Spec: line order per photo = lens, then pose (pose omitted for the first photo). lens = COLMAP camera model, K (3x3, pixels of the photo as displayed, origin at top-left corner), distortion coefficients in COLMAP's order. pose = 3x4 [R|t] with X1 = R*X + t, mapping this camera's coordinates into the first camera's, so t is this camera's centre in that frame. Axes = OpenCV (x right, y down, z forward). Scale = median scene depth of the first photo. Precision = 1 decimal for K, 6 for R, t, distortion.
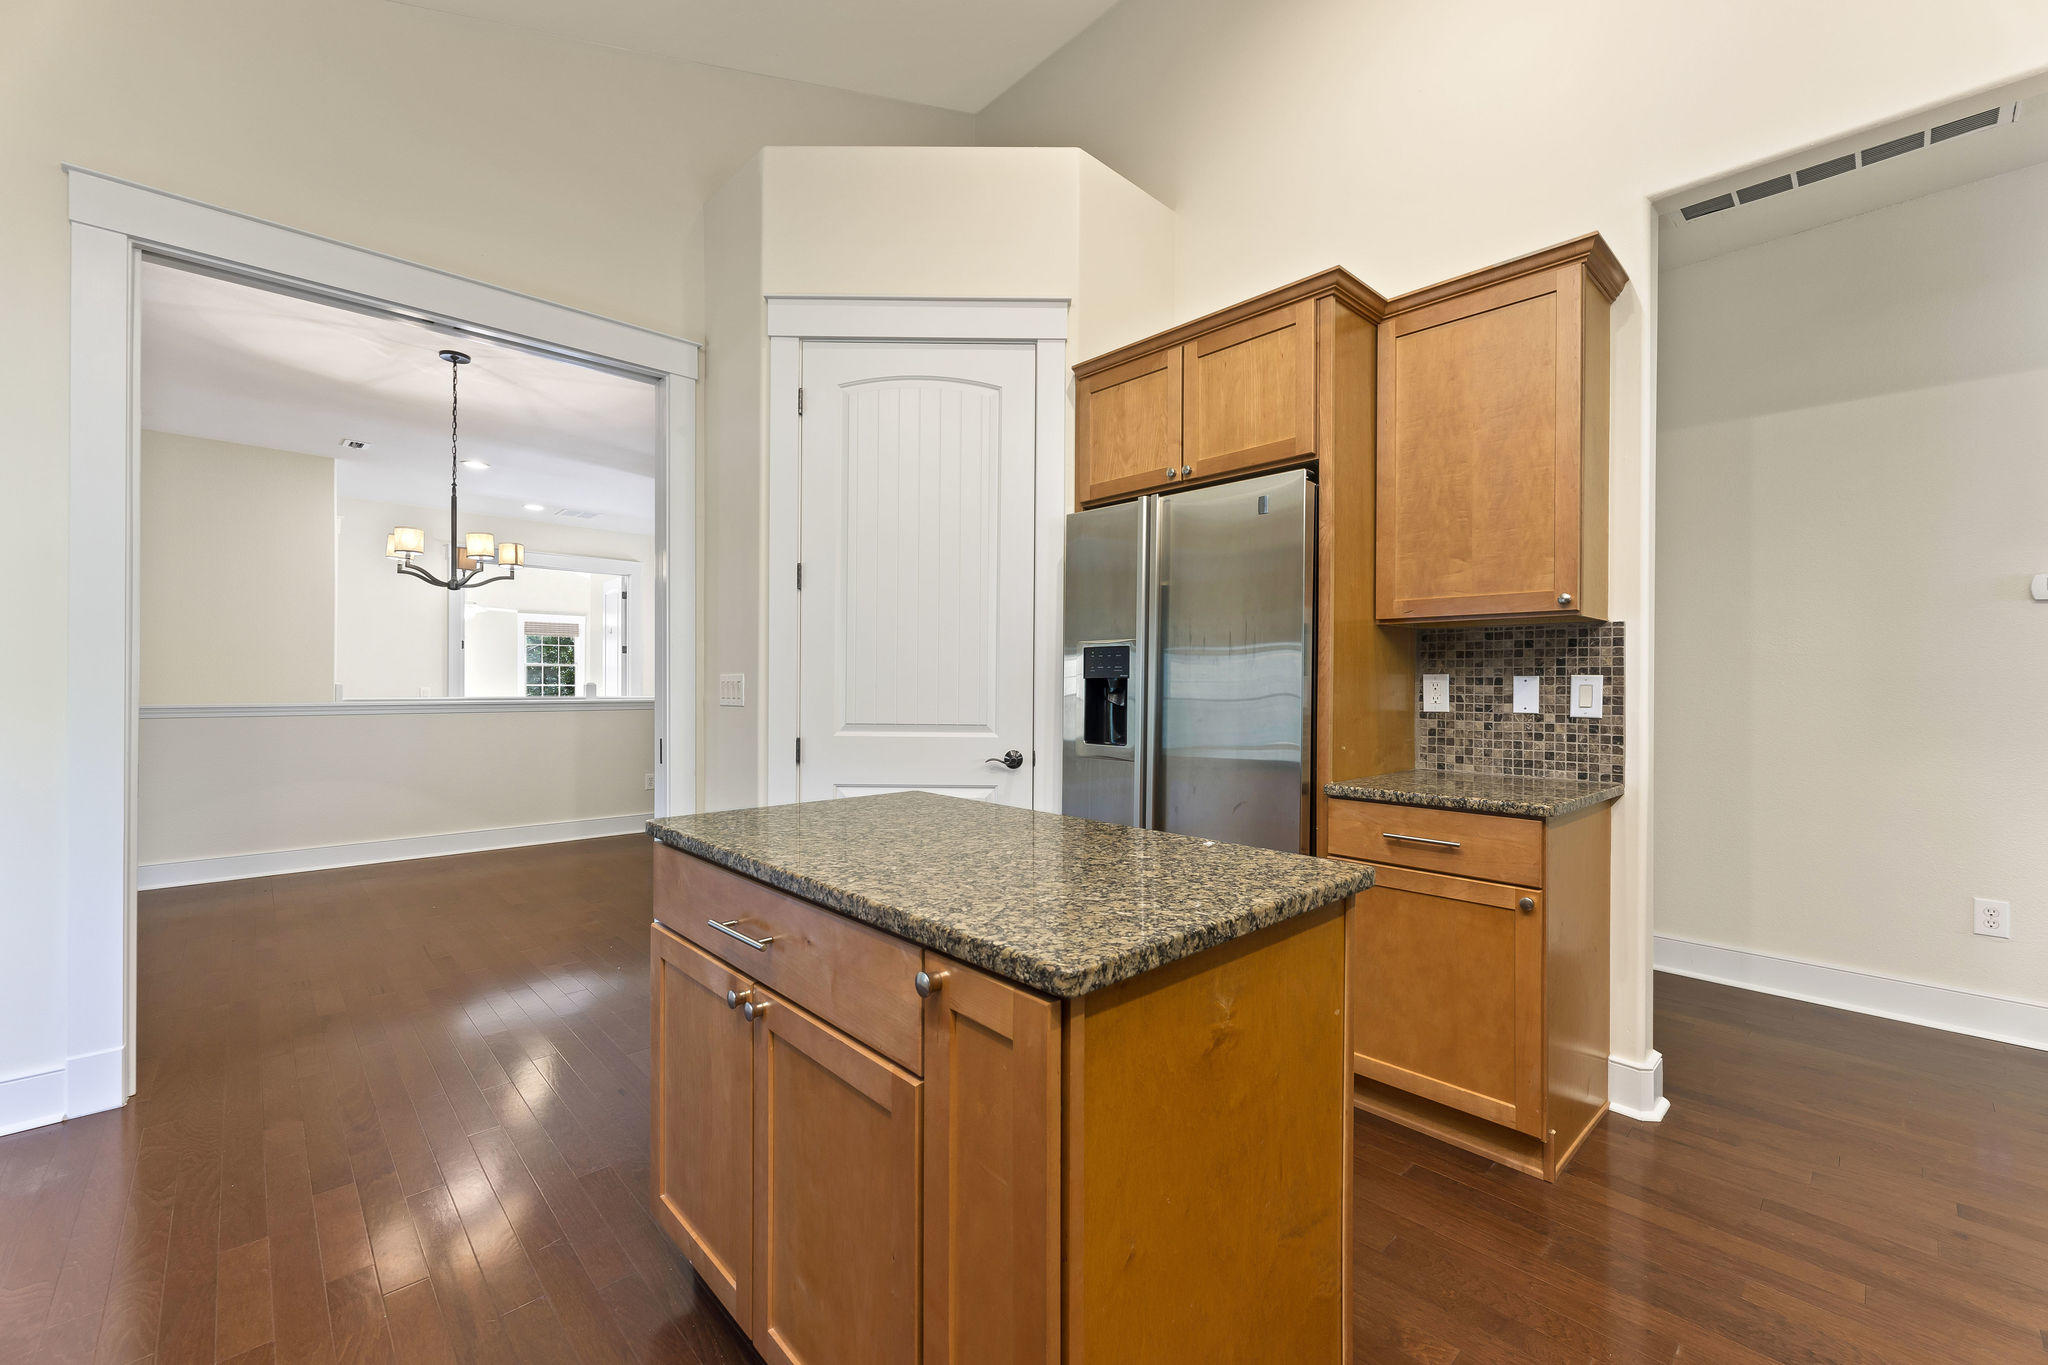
lens RADIAL K [[836.5, 0, 1017.8], [0, 836.5, 685.7], [0, 0, 1]] dist [0.004726, 0.000370]
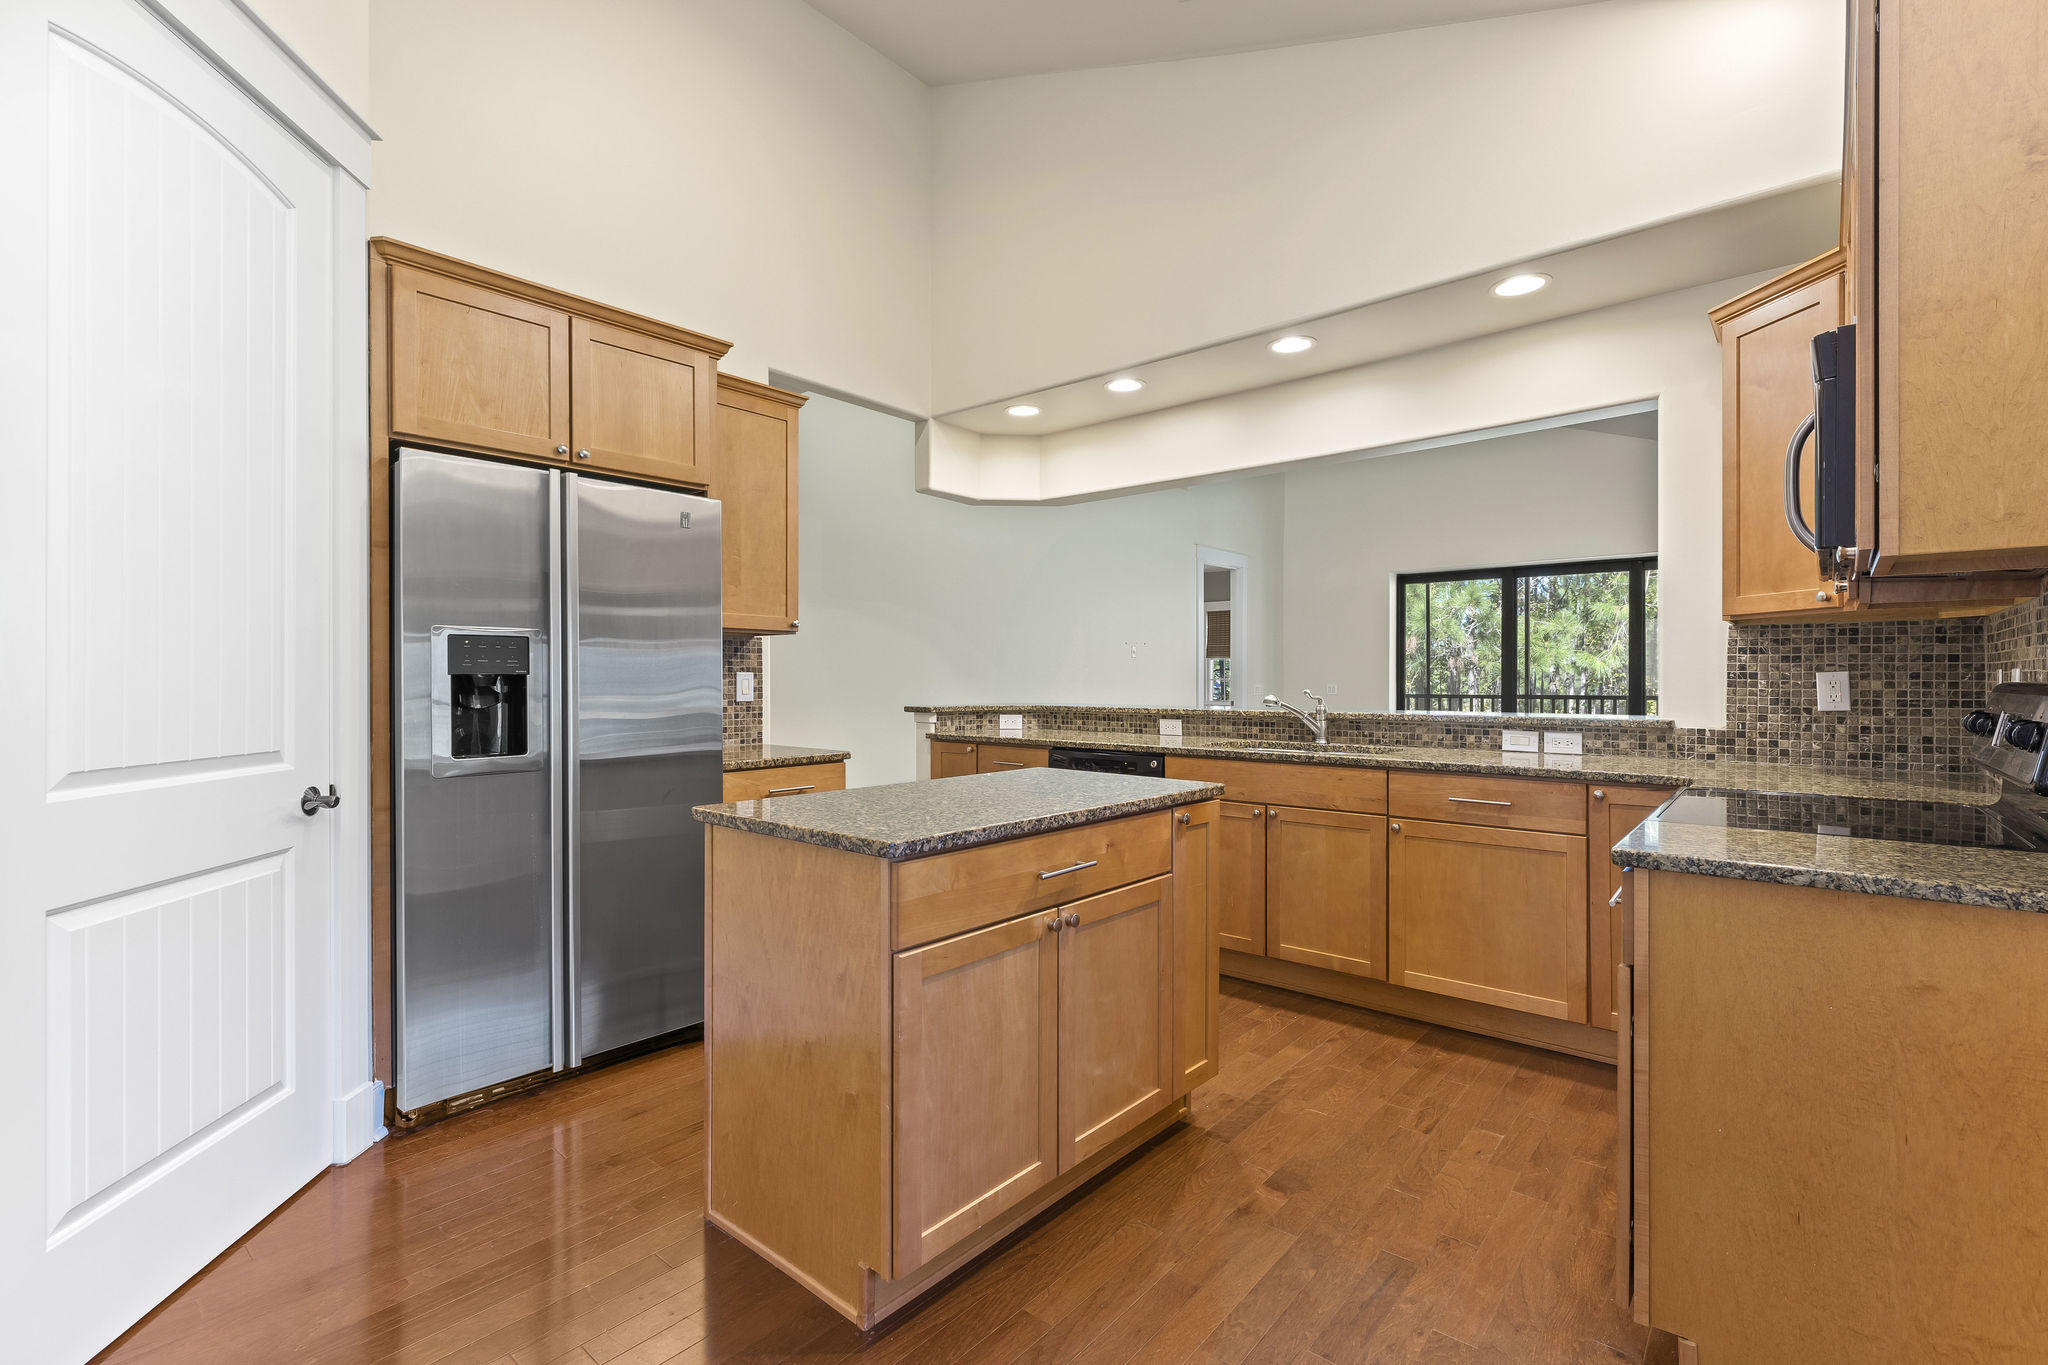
lens RADIAL K [[941.7, 0, 1019.4], [0, 941.7, 684.0], [0, 0, 1]] dist [-0.000657, 0.000548]
pose [[-0.118830, -0.009696, 0.992867, -1.003814], [0.008425, 0.999906, 0.010773, -0.006065], [-0.992879, 0.009645, -0.118737, 0.707799]]
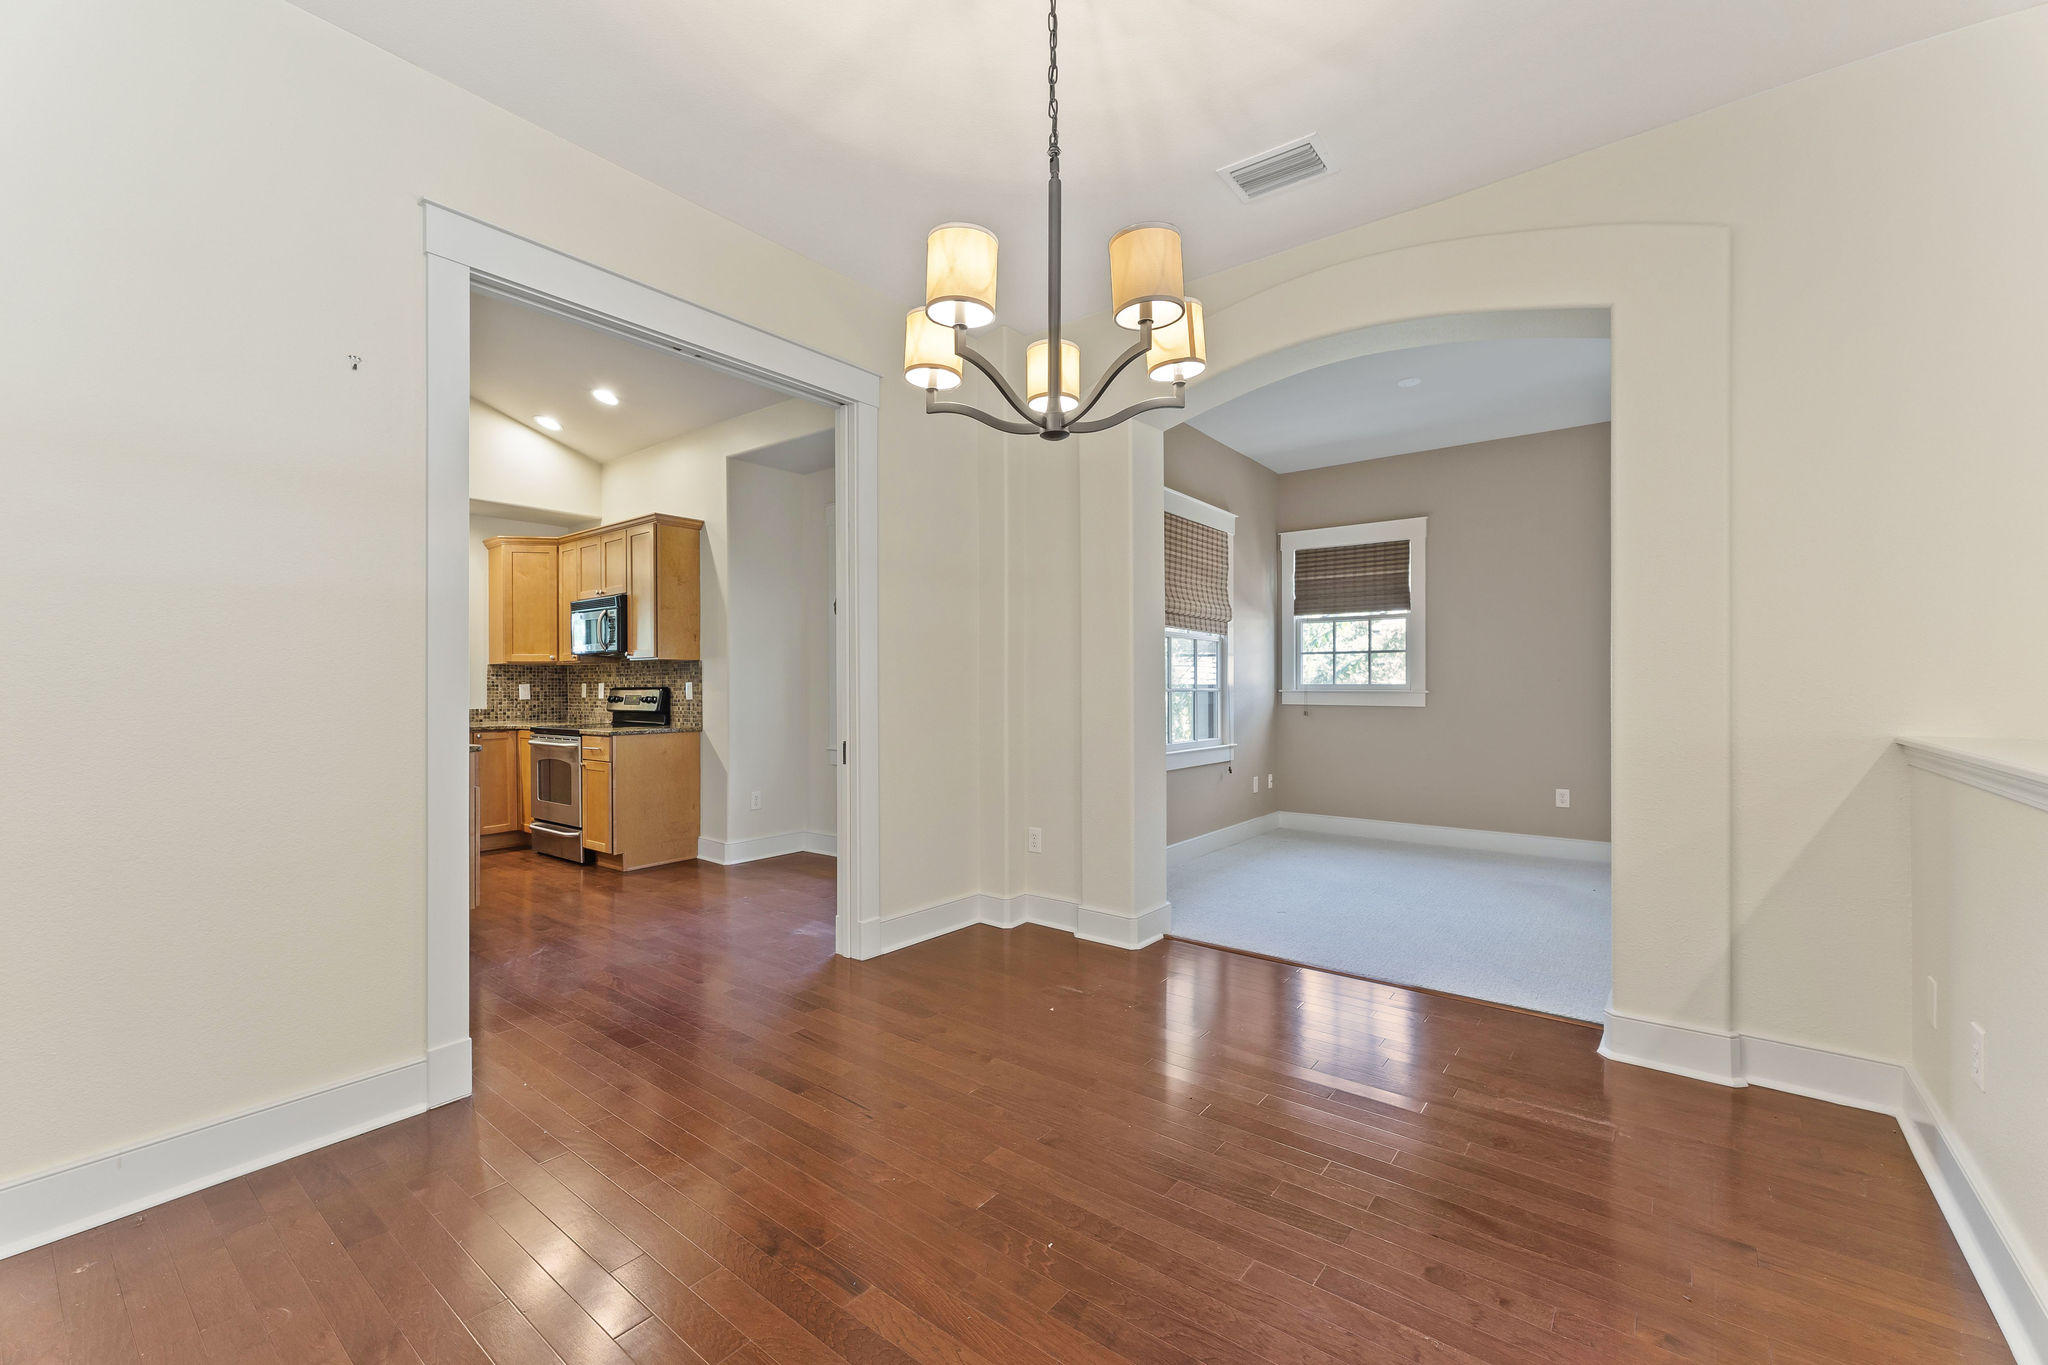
lens RADIAL K [[836.5, 0, 1035.8], [0, 836.5, 683.6], [0, 0, 1]] dist [0.004726, 0.000370]
pose [[-0.985584, 0.002683, -0.169166, -1.124737], [0.001212, 0.999961, 0.008794, -0.023796], [0.169183, 0.008462, -0.985548, 2.555145]]
